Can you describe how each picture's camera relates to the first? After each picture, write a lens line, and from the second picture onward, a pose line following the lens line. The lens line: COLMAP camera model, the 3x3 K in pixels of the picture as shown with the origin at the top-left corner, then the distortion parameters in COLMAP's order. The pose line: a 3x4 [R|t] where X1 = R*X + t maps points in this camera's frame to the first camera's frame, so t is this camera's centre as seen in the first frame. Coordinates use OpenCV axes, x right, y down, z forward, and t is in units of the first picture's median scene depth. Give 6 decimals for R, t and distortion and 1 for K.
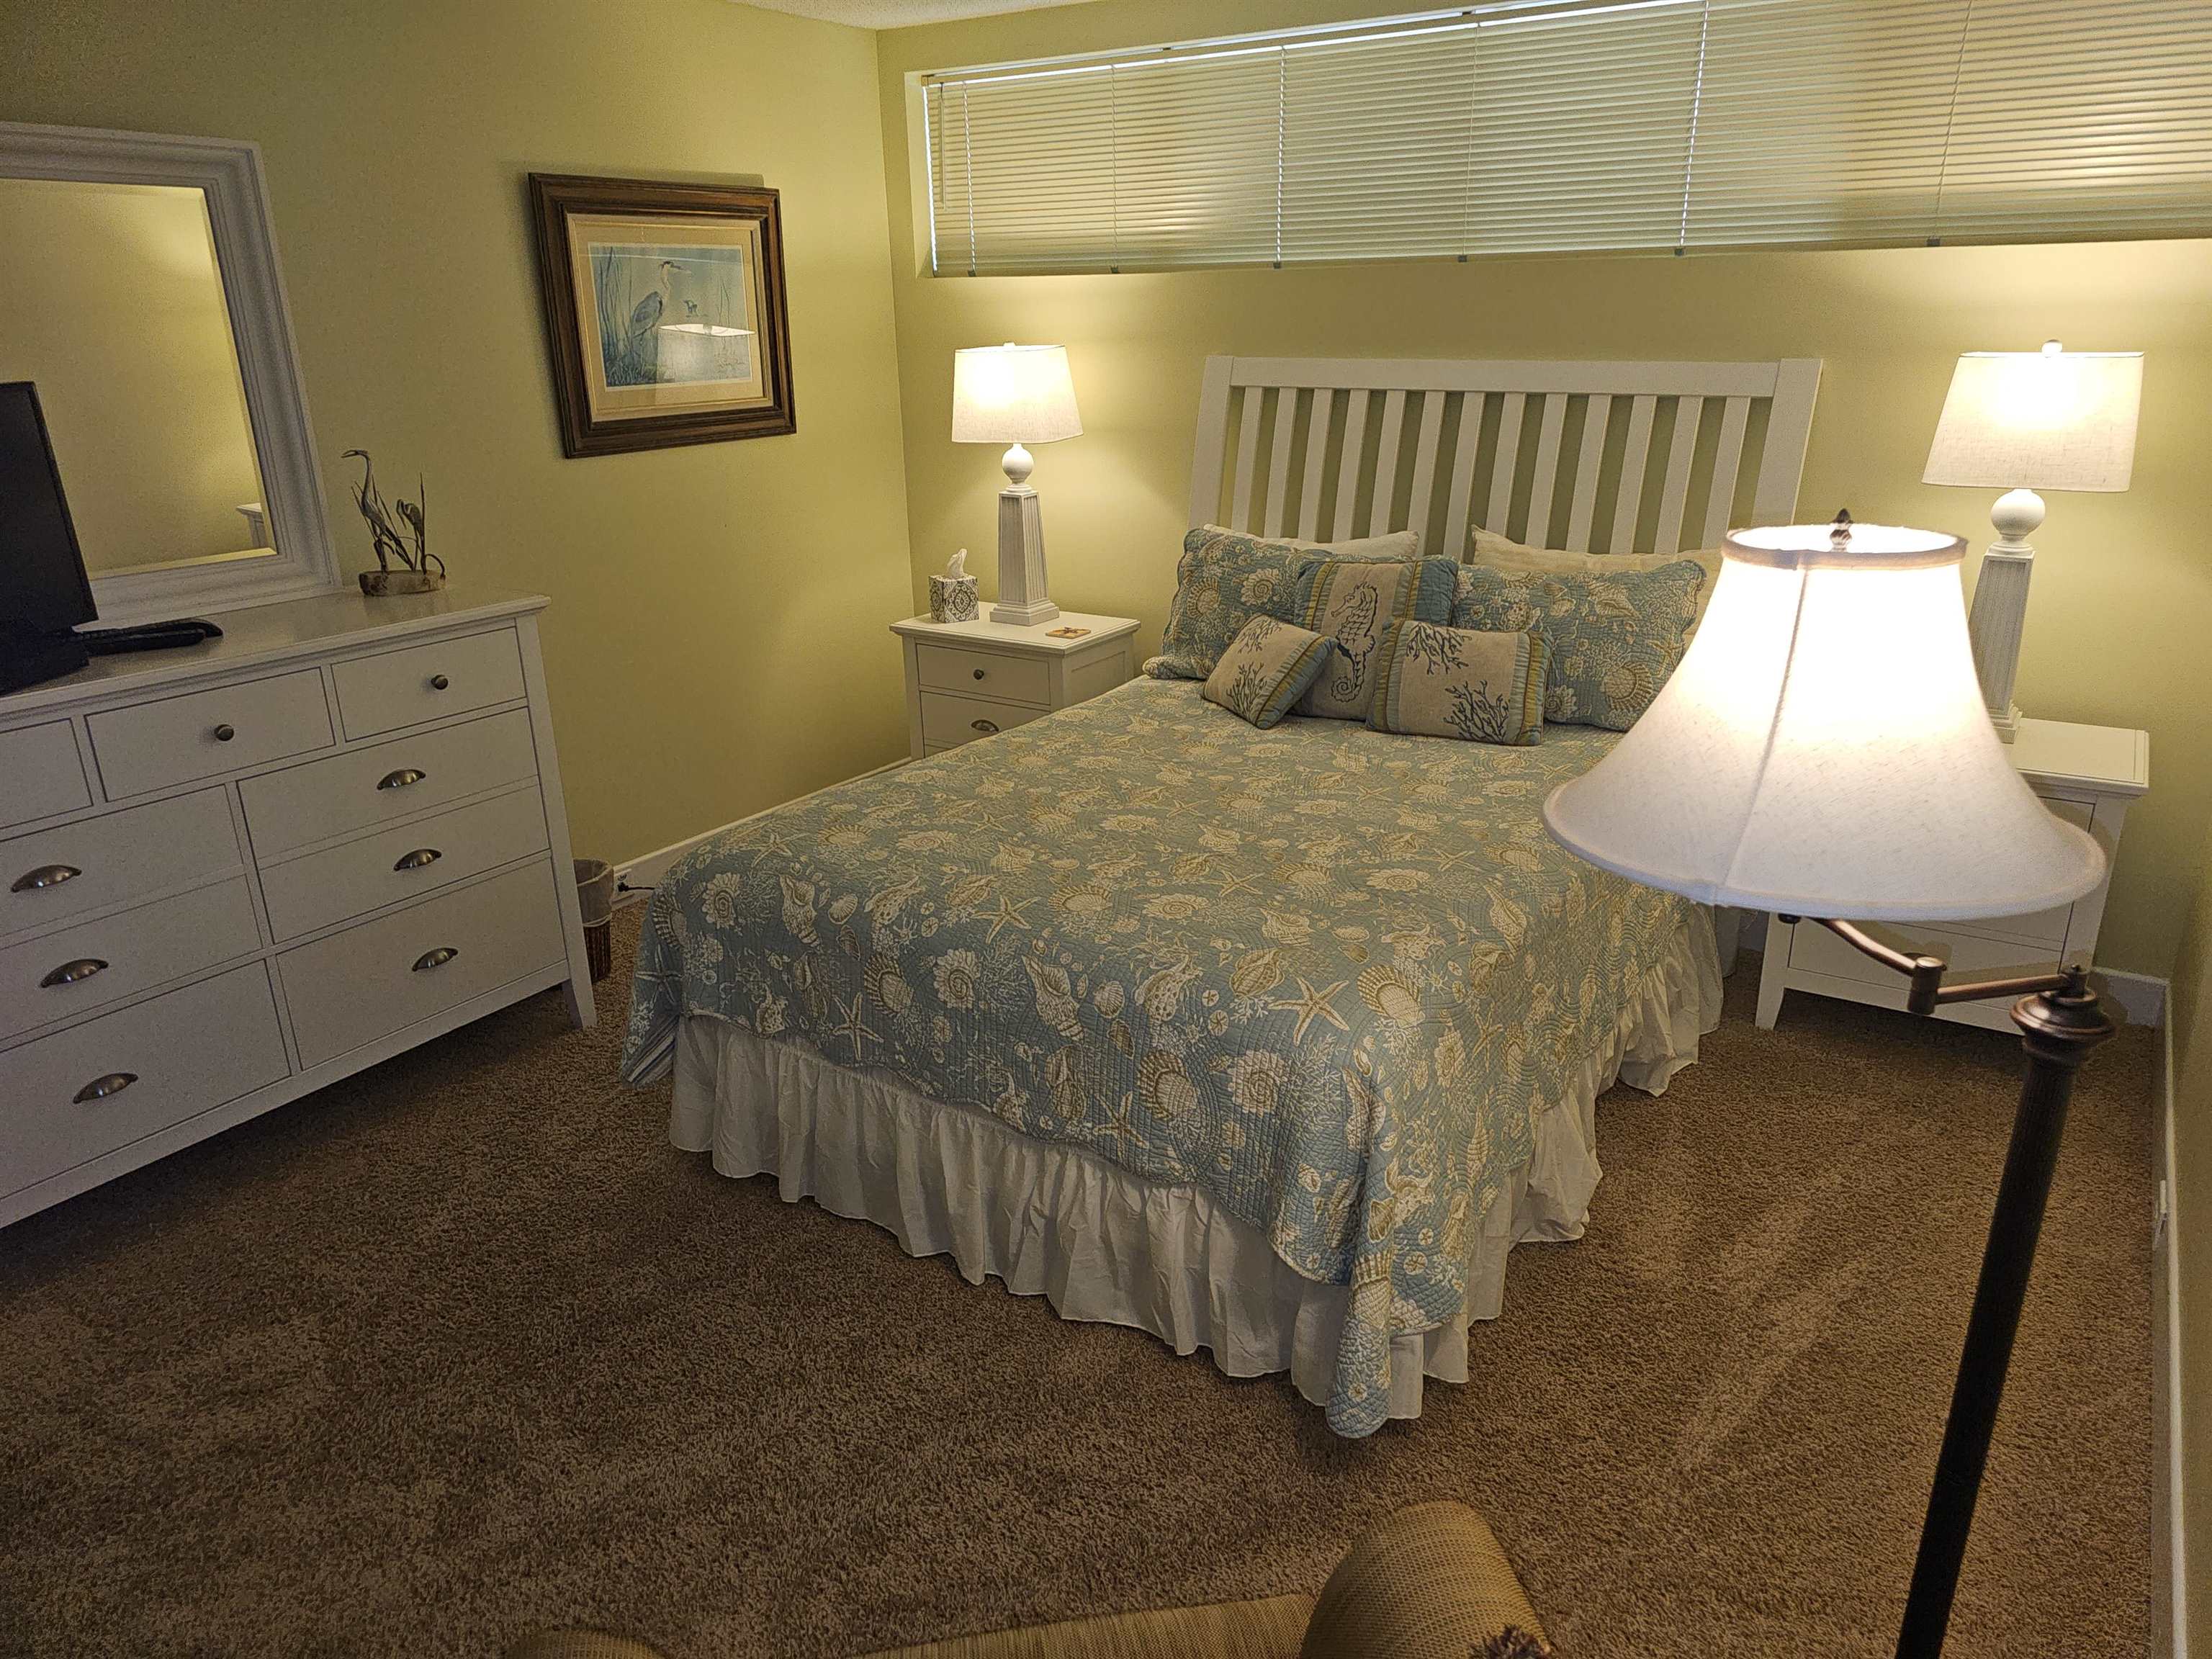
lens RADIAL K [[1472.4, 0, 1114.0], [0, 1472.4, 876.2], [0, 0, 1]] dist [0.065226, -0.048951]
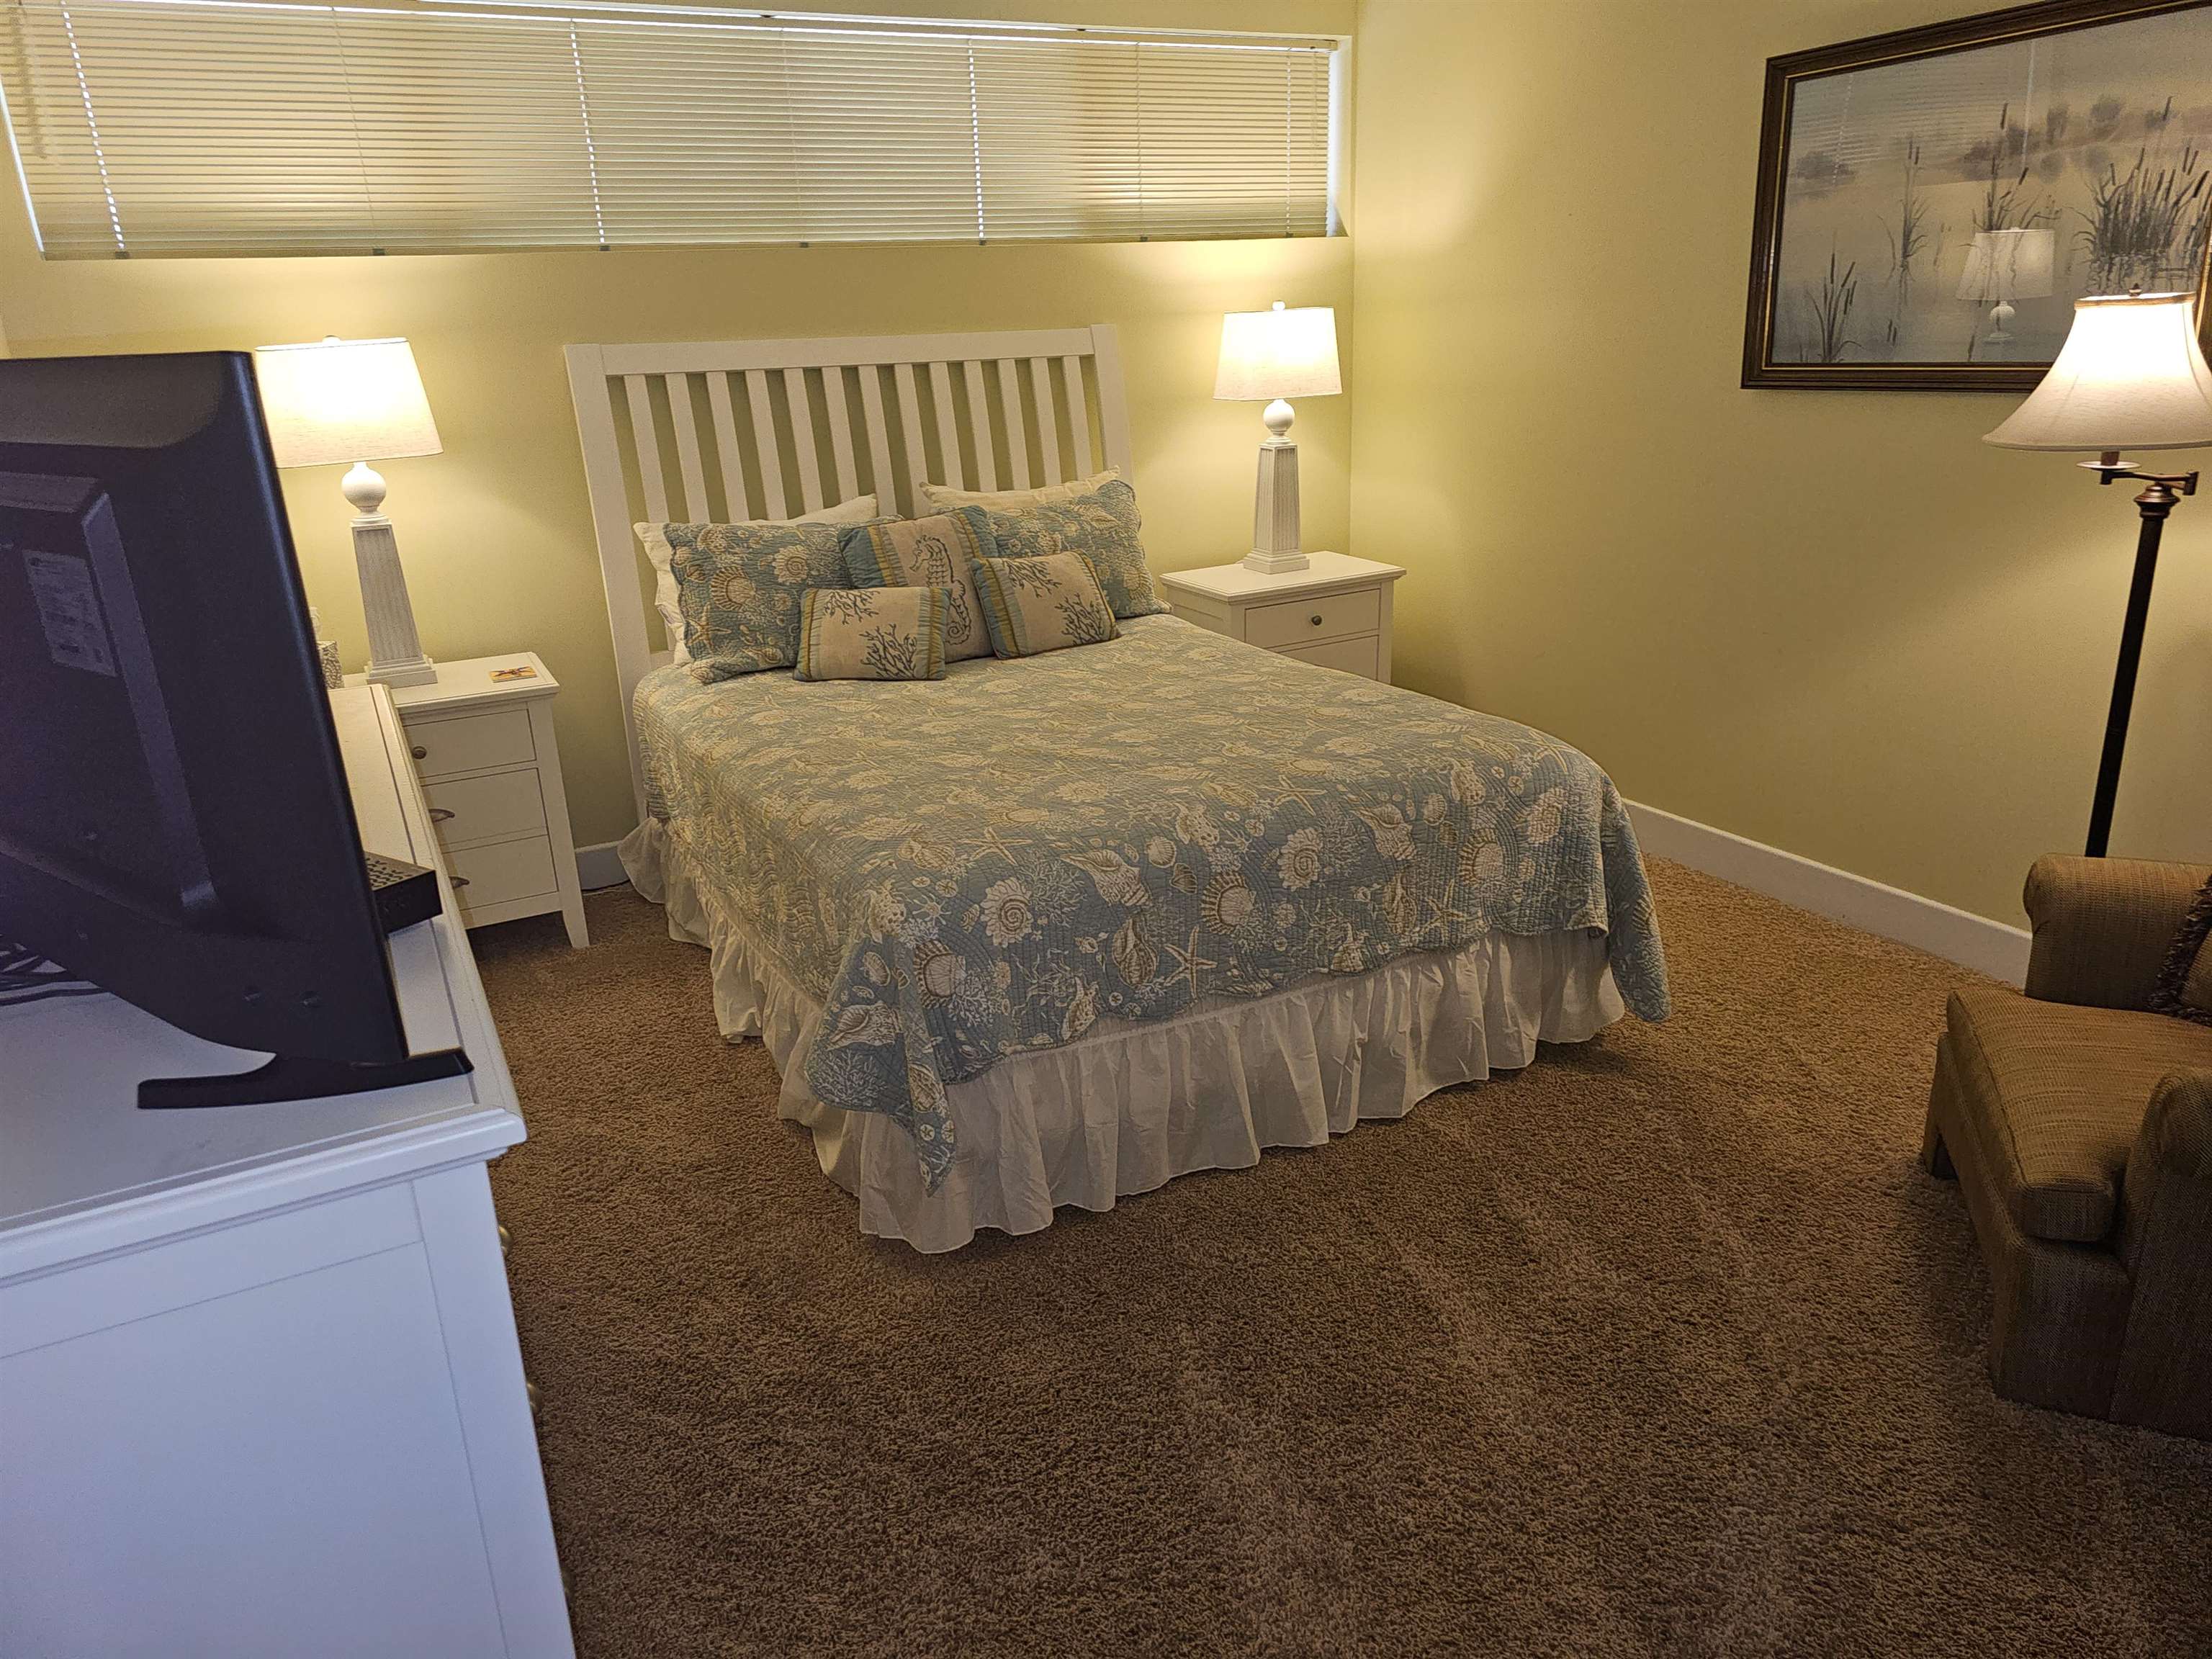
lens RADIAL K [[1472.4, 0, 1110.1], [0, 1472.4, 834.0], [0, 0, 1]] dist [0.065226, -0.048951]
pose [[0.502361, -0.296746, 0.812142, -0.808258], [0.344328, 0.930233, 0.126906, -0.101595], [-0.793140, 0.215891, 0.569491, 0.385584]]
